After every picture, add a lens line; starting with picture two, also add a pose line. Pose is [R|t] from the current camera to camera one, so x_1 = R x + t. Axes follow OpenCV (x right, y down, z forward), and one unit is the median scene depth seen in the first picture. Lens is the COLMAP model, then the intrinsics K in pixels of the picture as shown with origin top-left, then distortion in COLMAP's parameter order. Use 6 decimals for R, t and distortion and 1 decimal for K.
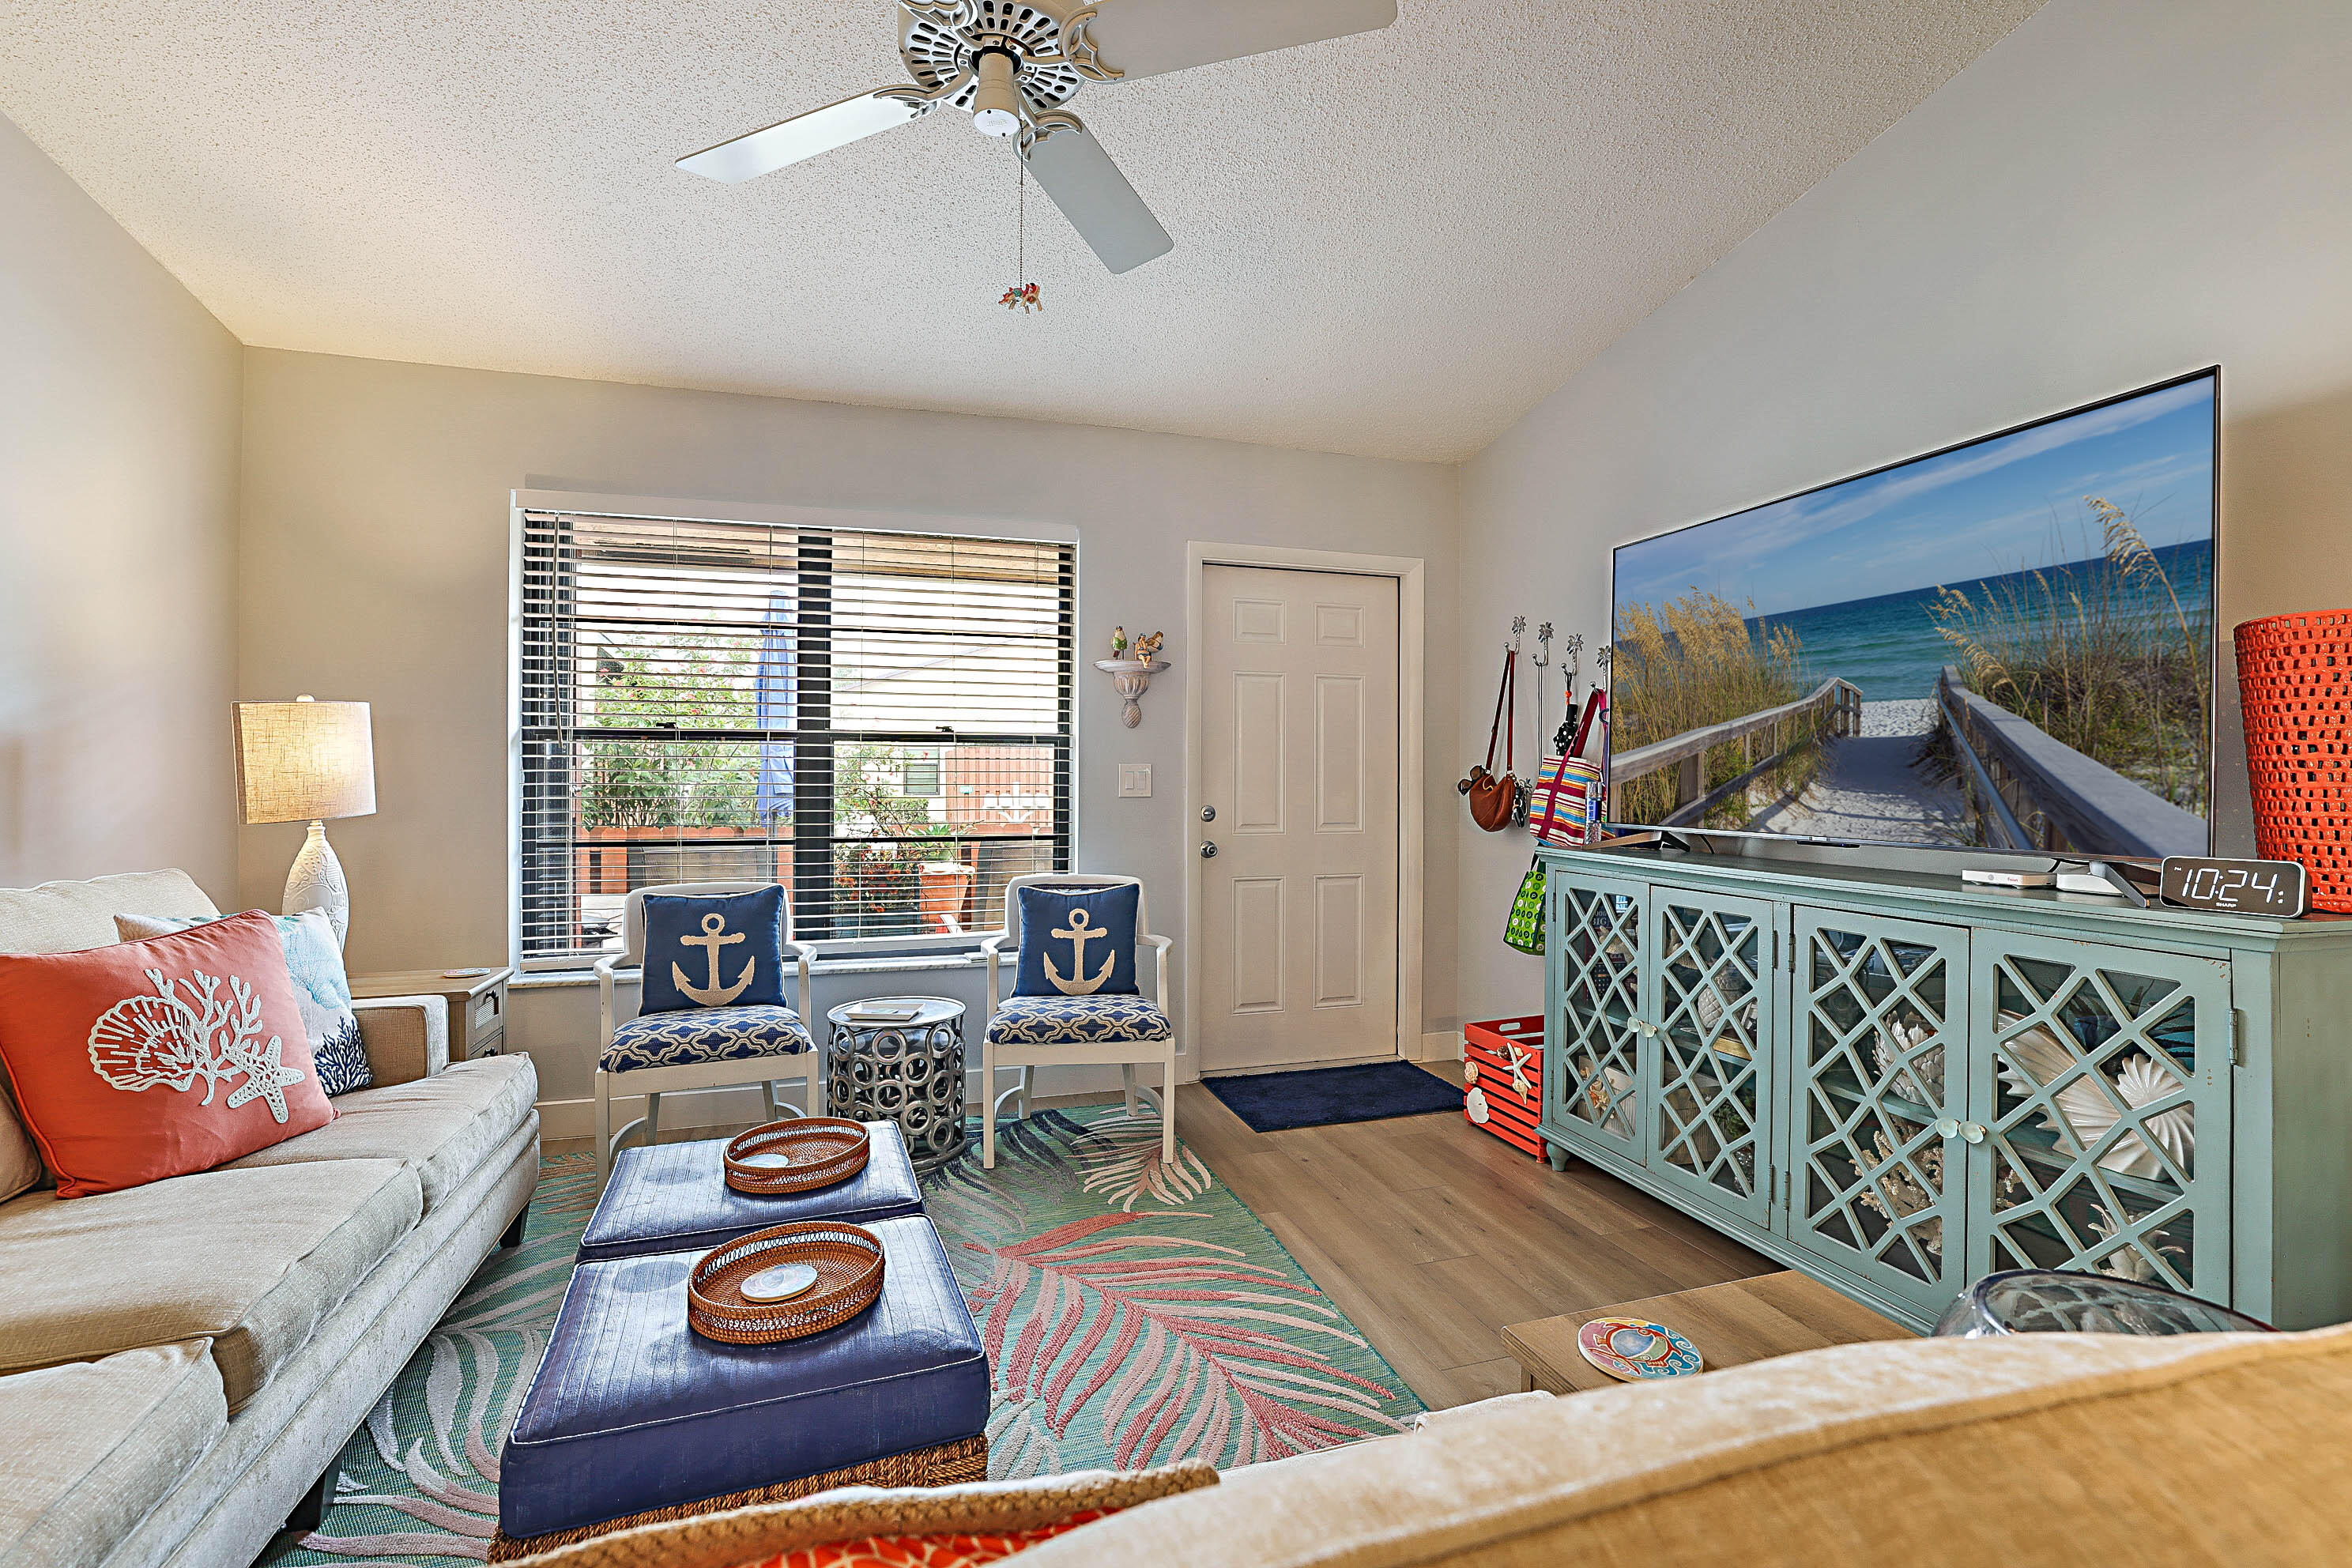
lens RADIAL K [[1029.0, 0, 1177.6], [0, 1029.0, 776.0], [0, 0, 1]] dist [-0.042653, 0.017207]
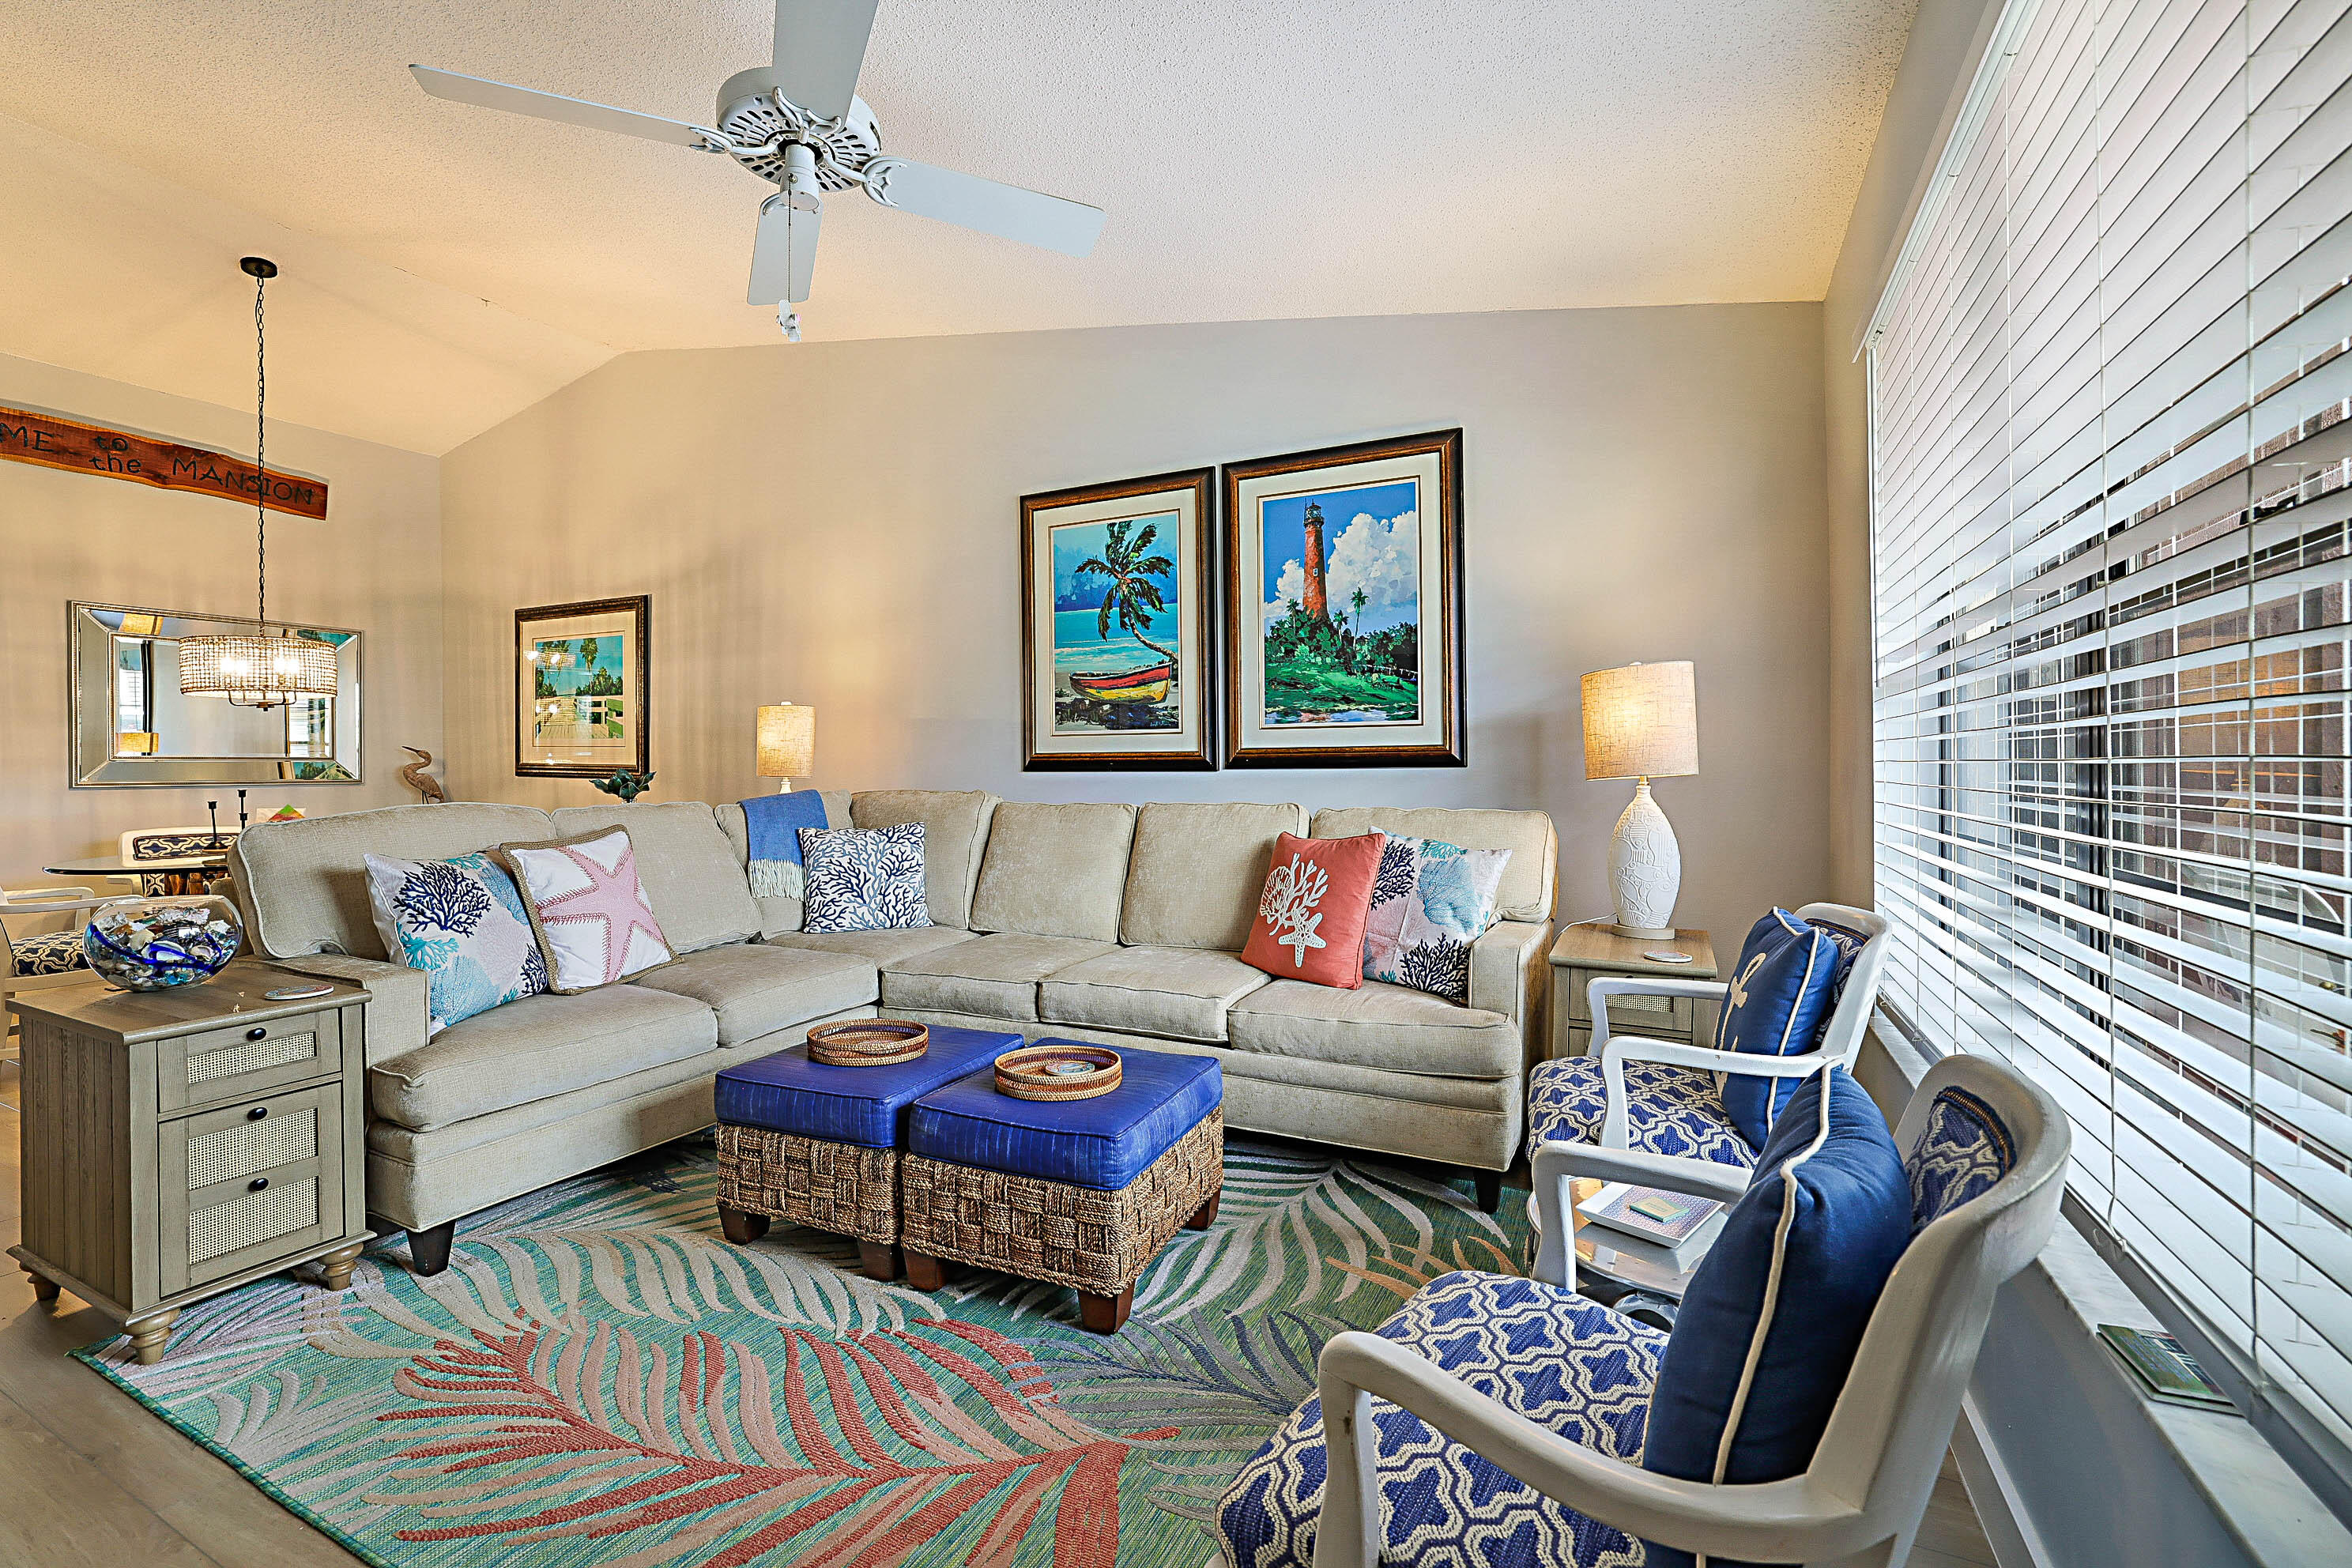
lens RADIAL K [[1029.0, 0, 1177.6], [0, 1029.0, 776.0], [0, 0, 1]] dist [-0.042653, 0.017207]
pose [[-0.704609, 0.004224, -0.709583, 0.187771], [0.000029, 0.999982, 0.005923, 0.026625], [0.709595, 0.004153, -0.704597, 1.091779]]
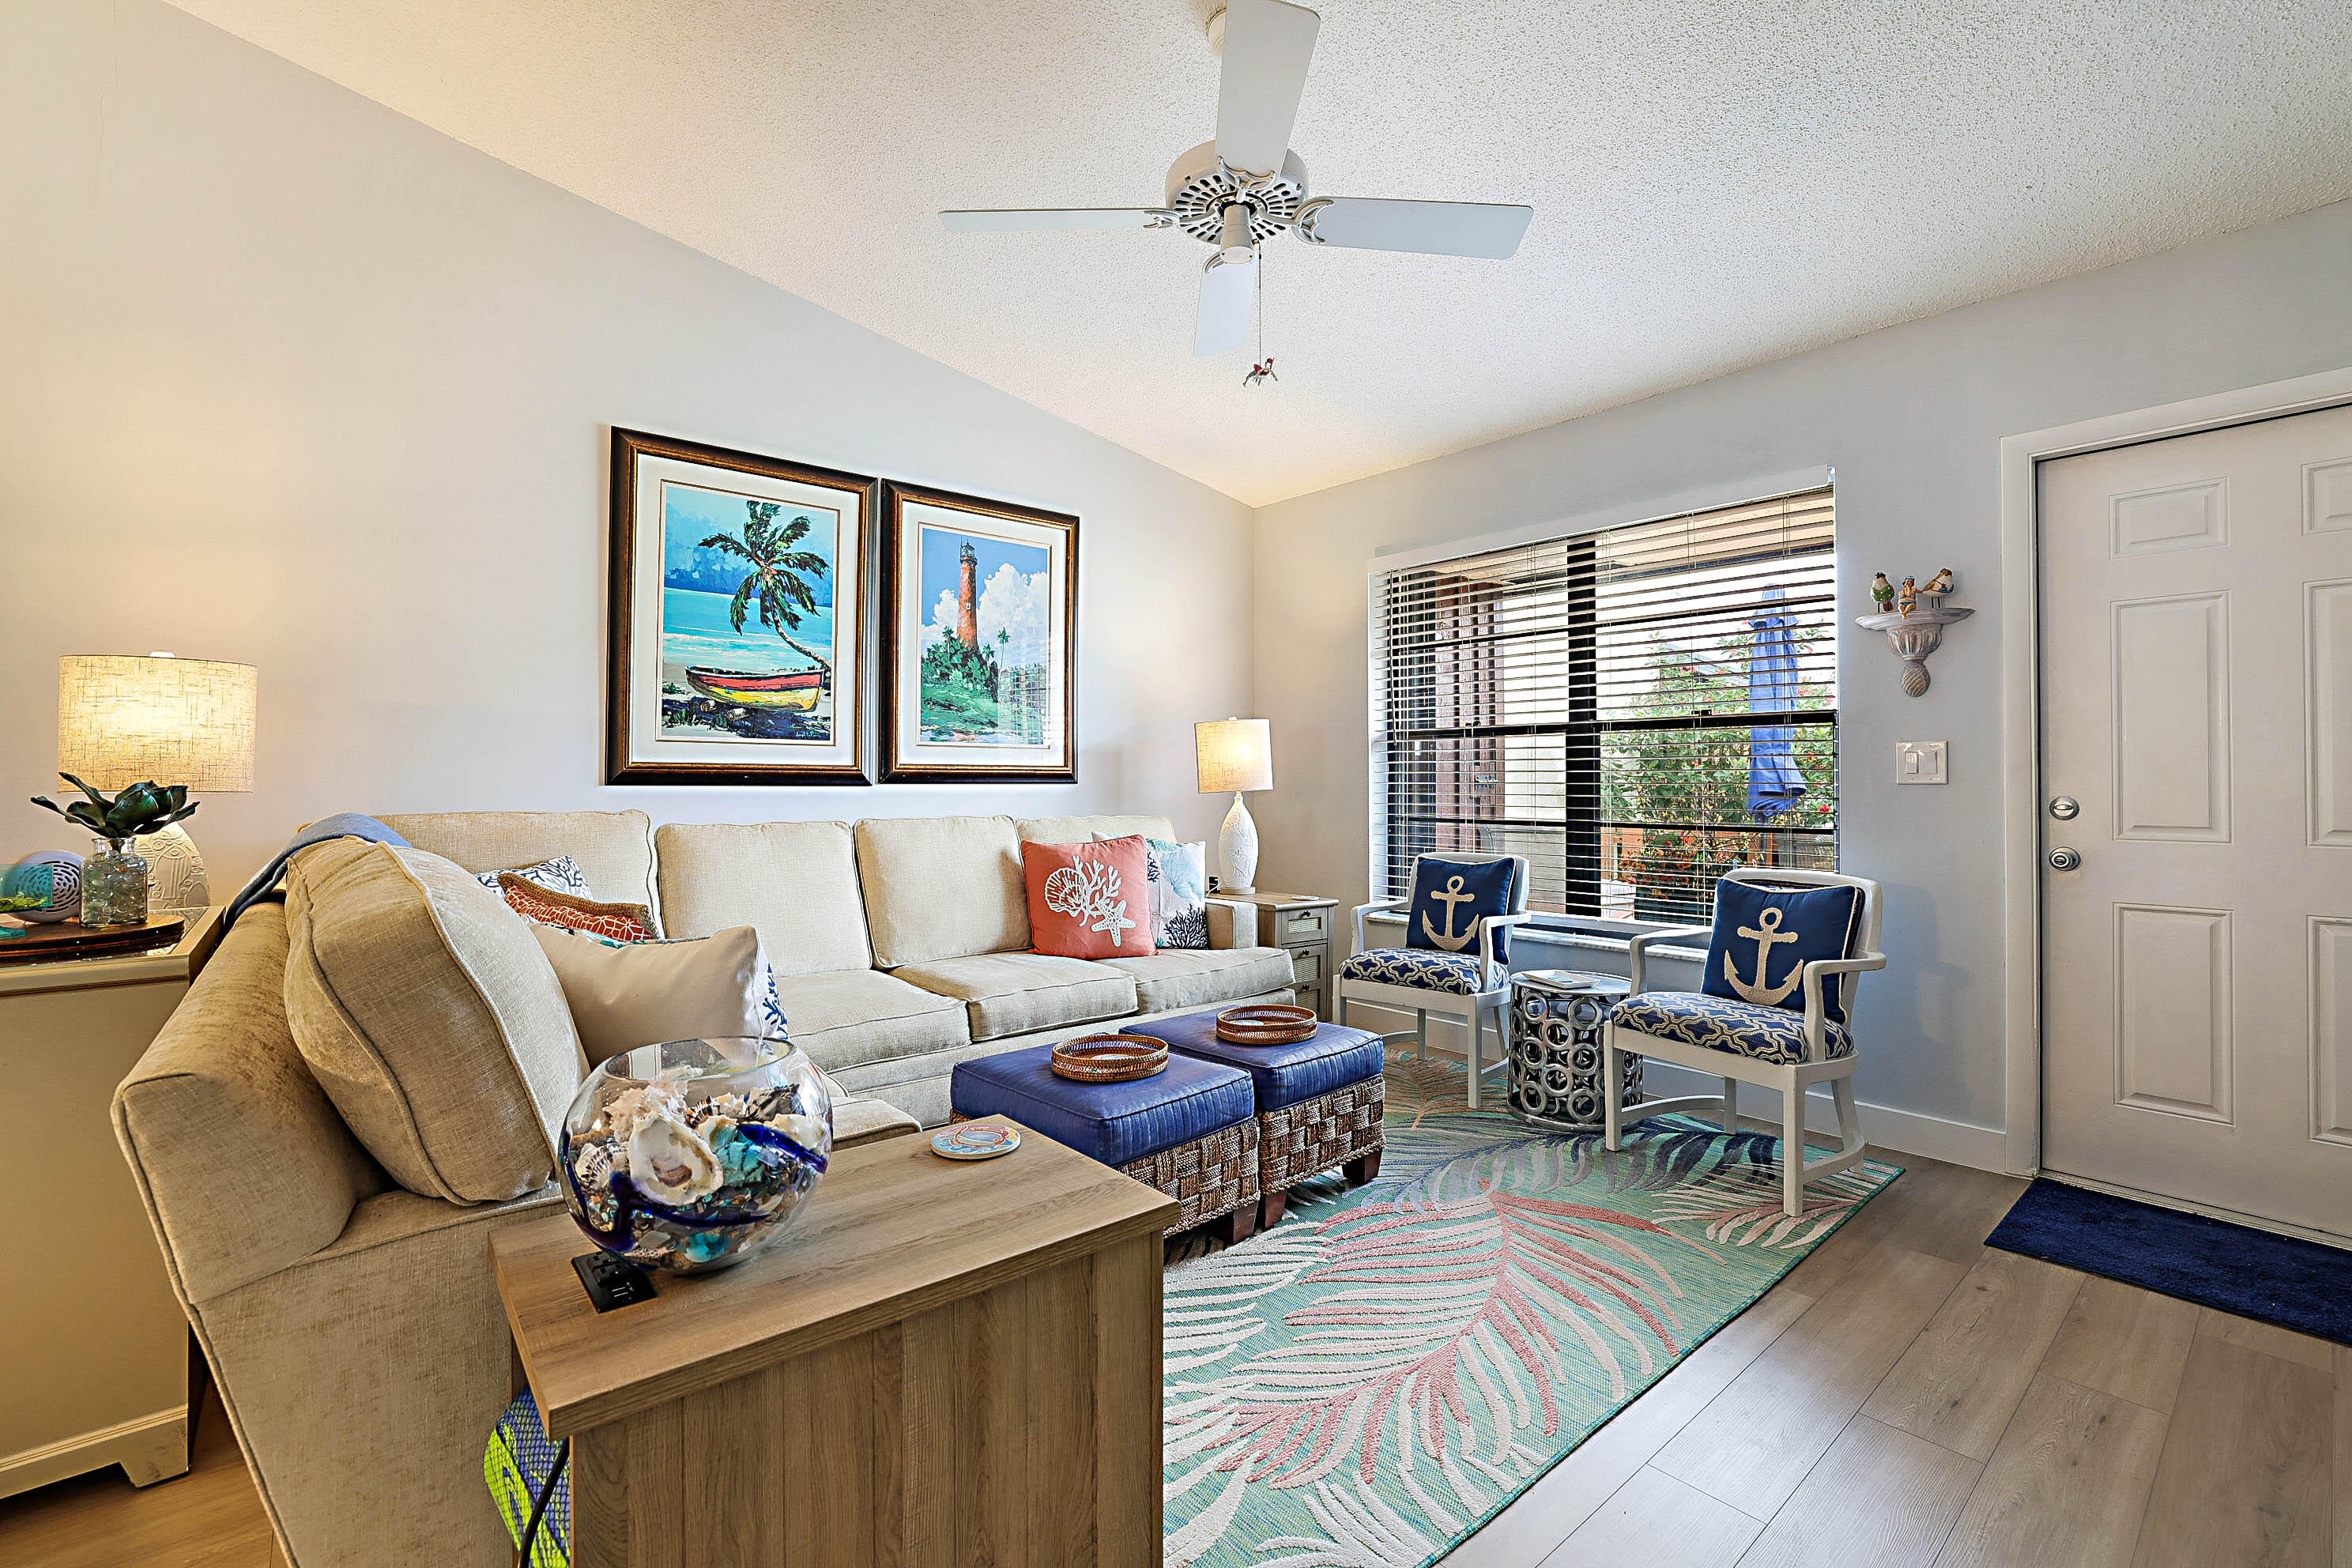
lens RADIAL K [[1033.3, 0, 1183.5], [0, 1033.3, 780.1], [0, 0, 1]] dist [-0.051898, 0.017508]
pose [[0.388231, -0.007478, -0.921532, 0.511544], [-0.003072, 0.999951, -0.009409, 0.030799], [0.921557, 0.006484, 0.388189, 0.205325]]
